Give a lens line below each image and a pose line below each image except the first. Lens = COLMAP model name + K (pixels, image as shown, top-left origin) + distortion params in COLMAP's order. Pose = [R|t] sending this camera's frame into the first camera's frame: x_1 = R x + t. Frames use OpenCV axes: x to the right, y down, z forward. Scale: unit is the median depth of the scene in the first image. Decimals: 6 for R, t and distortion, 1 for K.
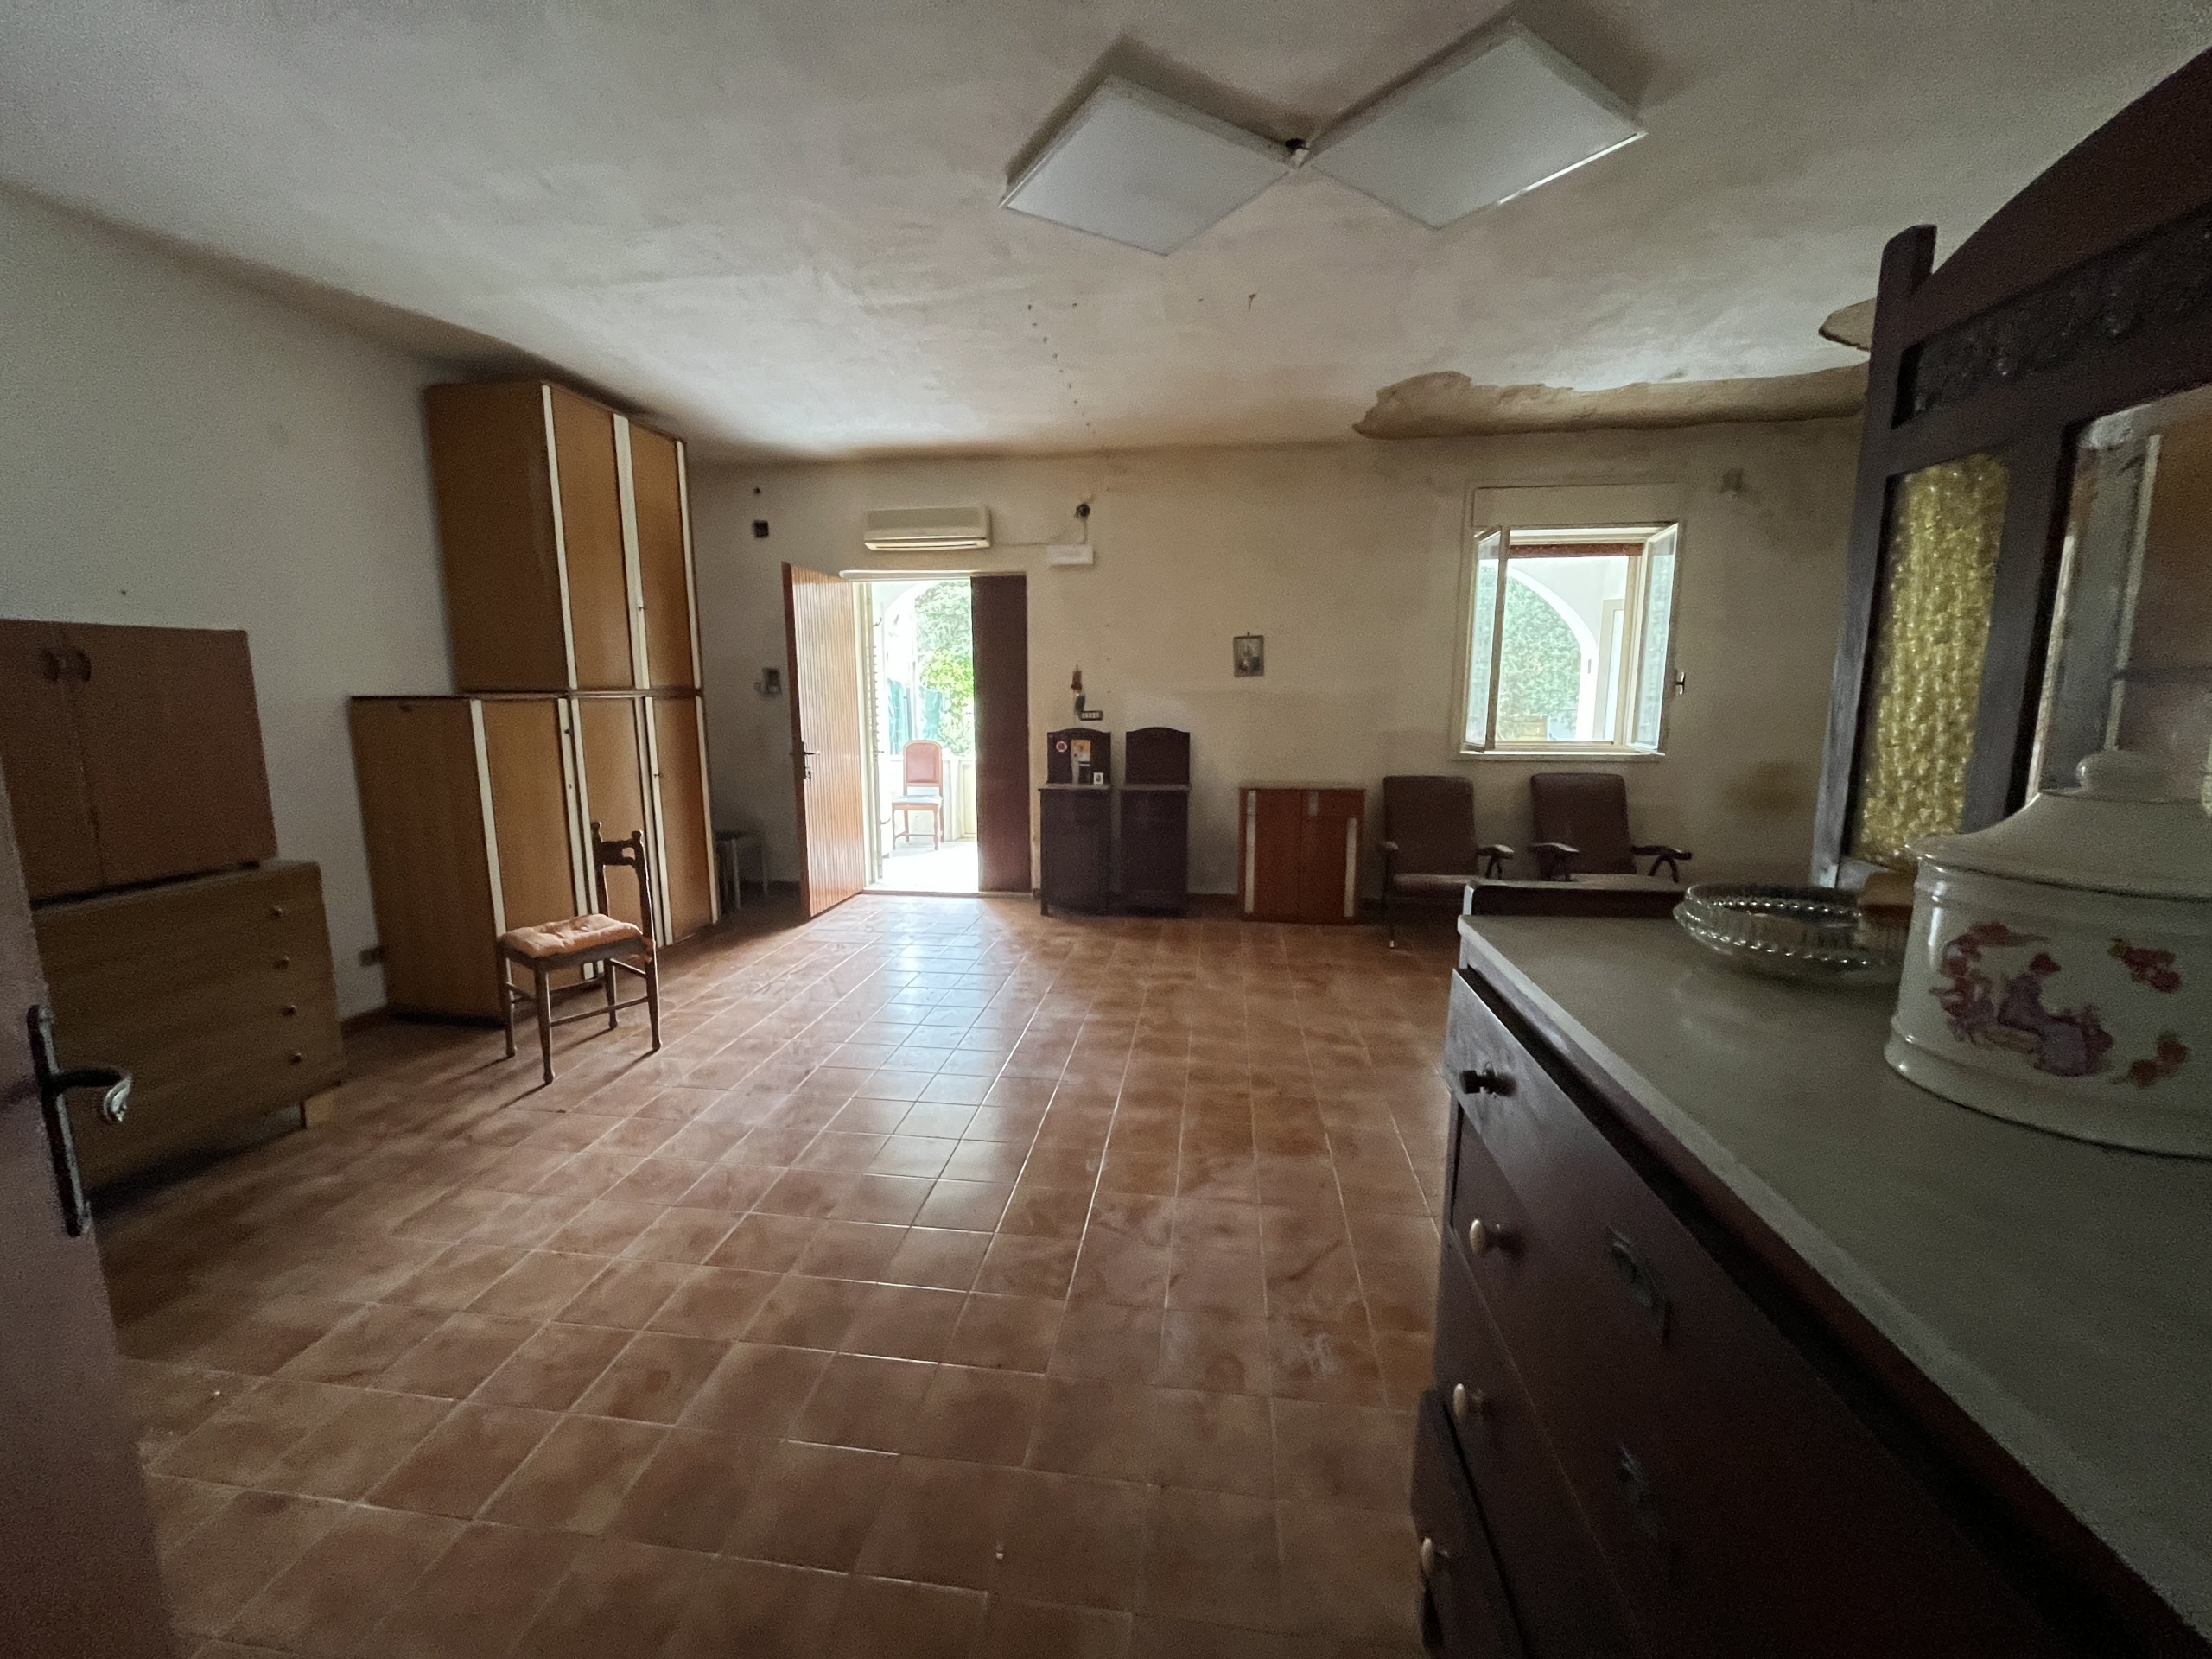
lens RADIAL K [[894.5, 0, 1096.6], [0, 894.5, 835.2], [0, 0, 1]] dist [-0.001798, -0.000592]
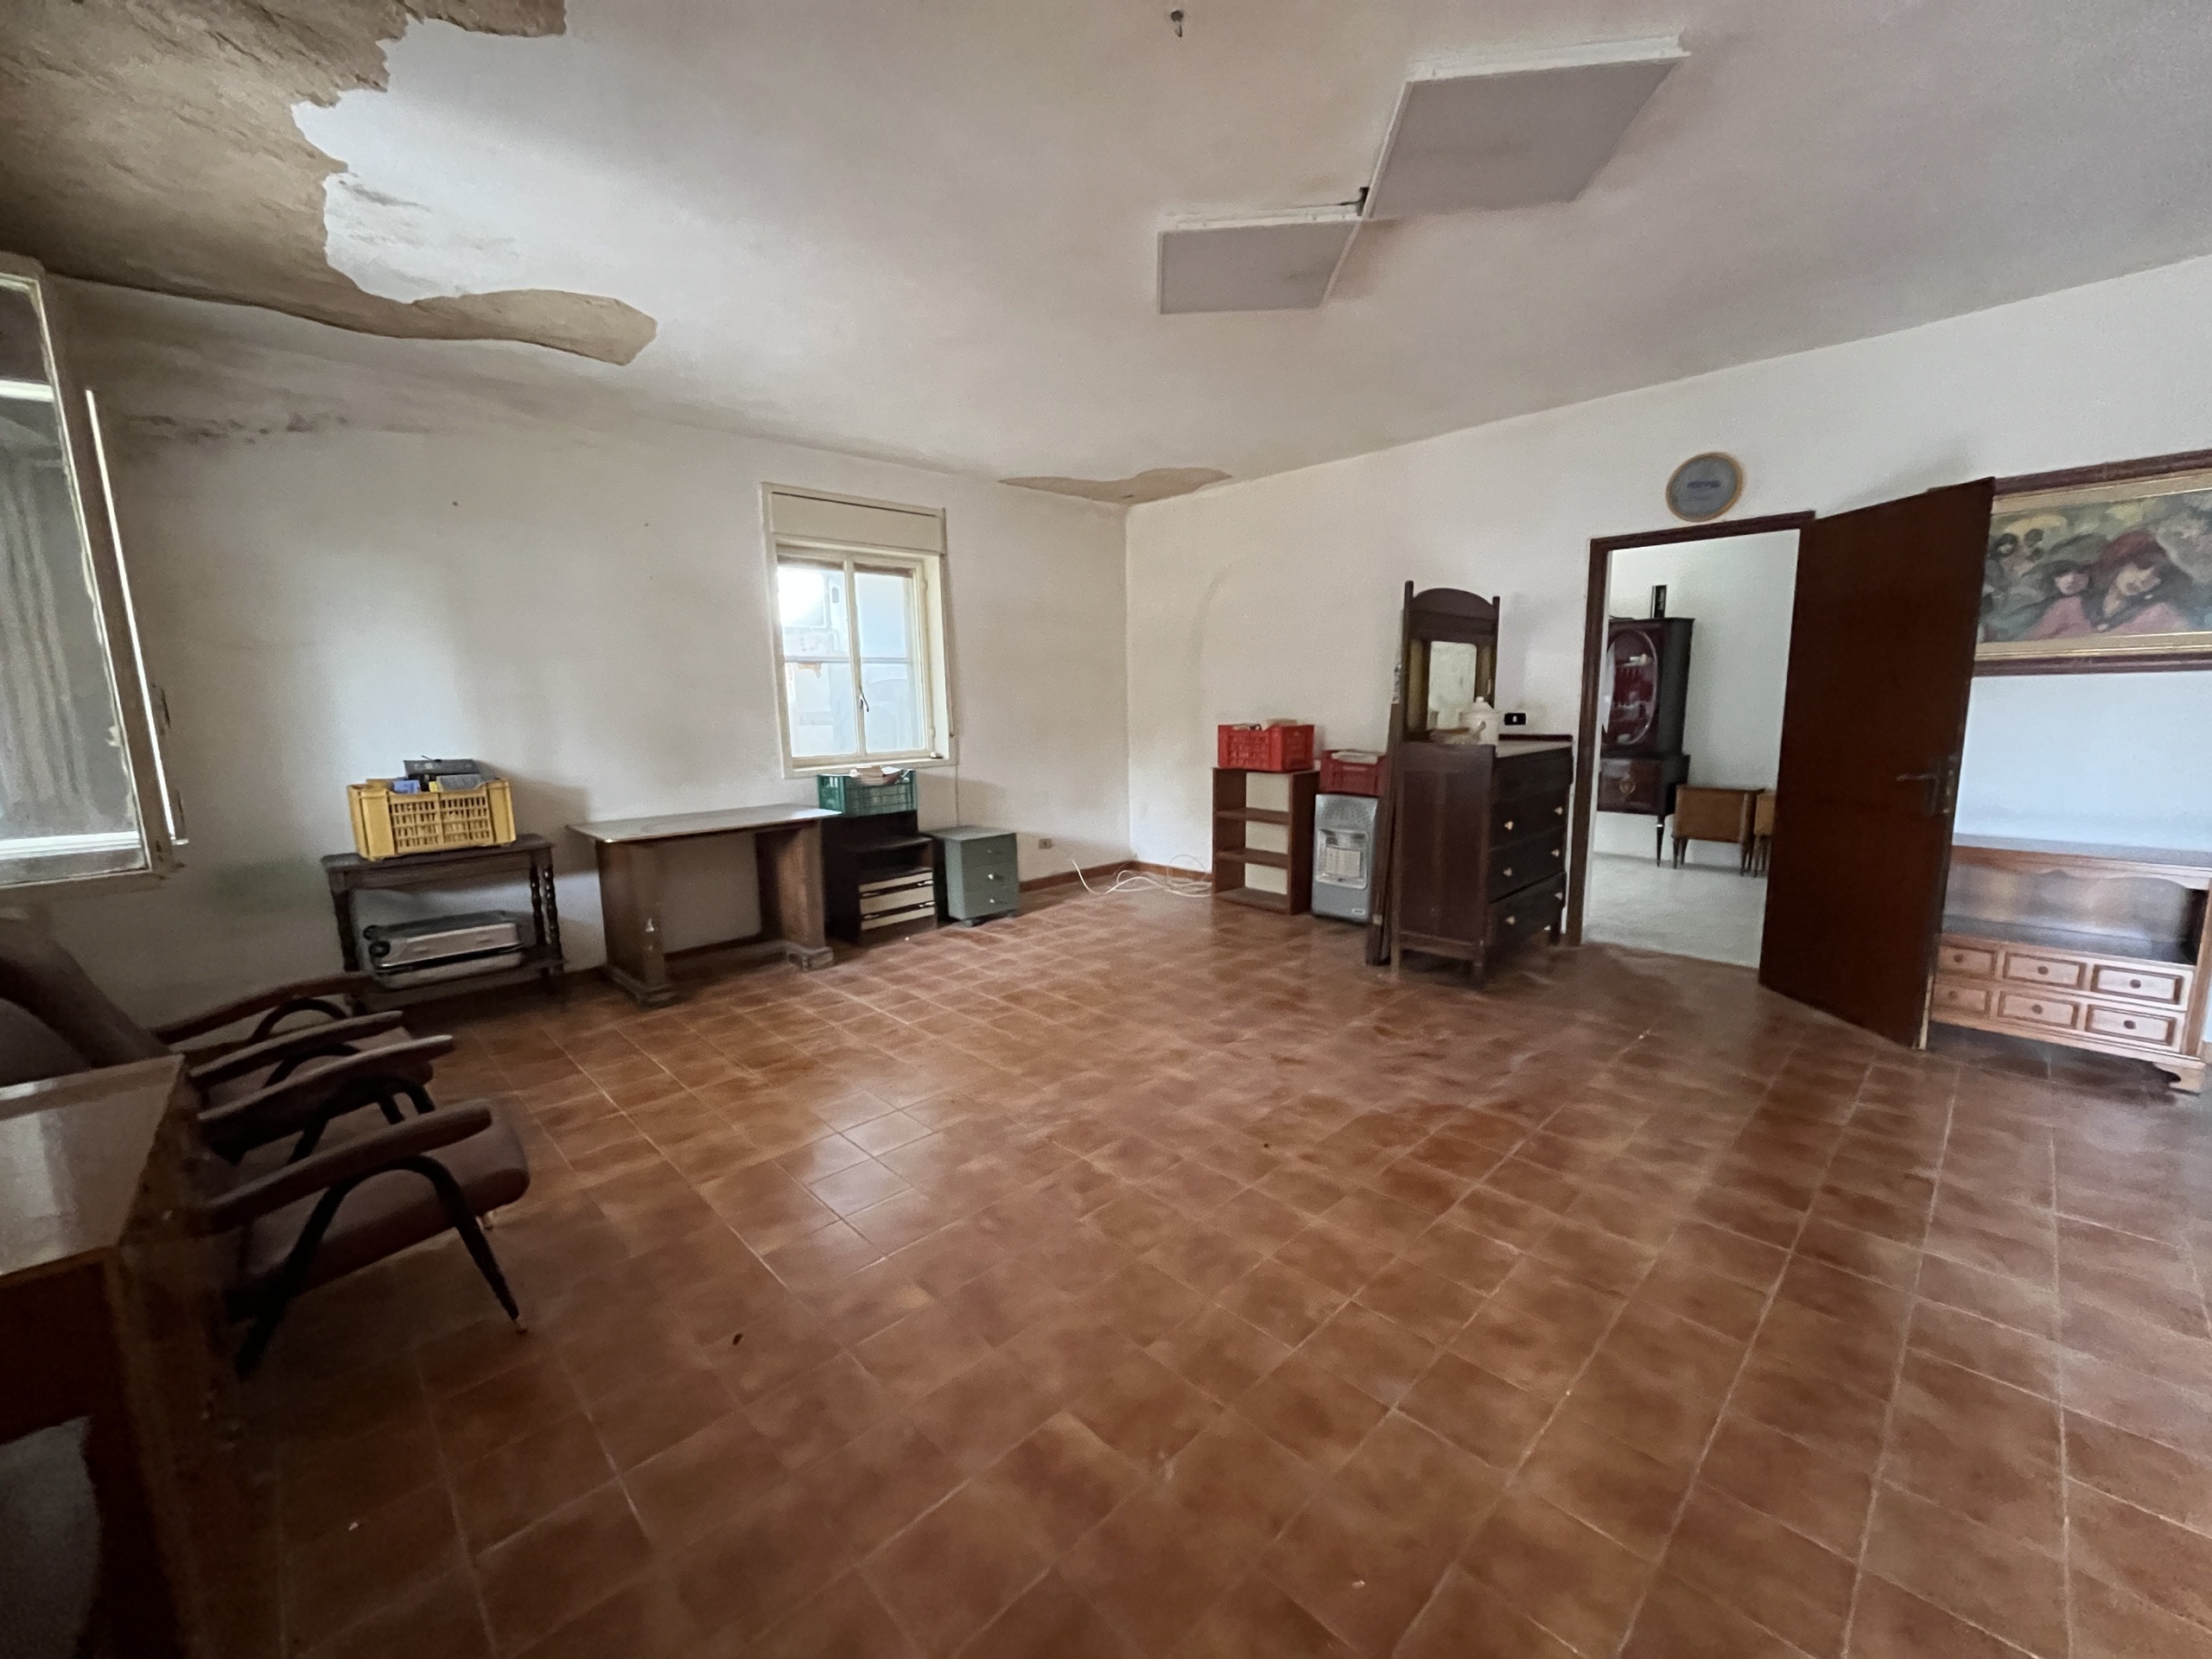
lens RADIAL K [[894.5, 0, 1096.6], [0, 894.5, 835.2], [0, 0, 1]] dist [-0.001798, -0.000592]
pose [[-0.786916, -0.075519, 0.612422, -0.190535], [0.122207, 0.953751, 0.274635, -0.282579], [-0.604838, 0.290956, -0.741293, 1.734000]]
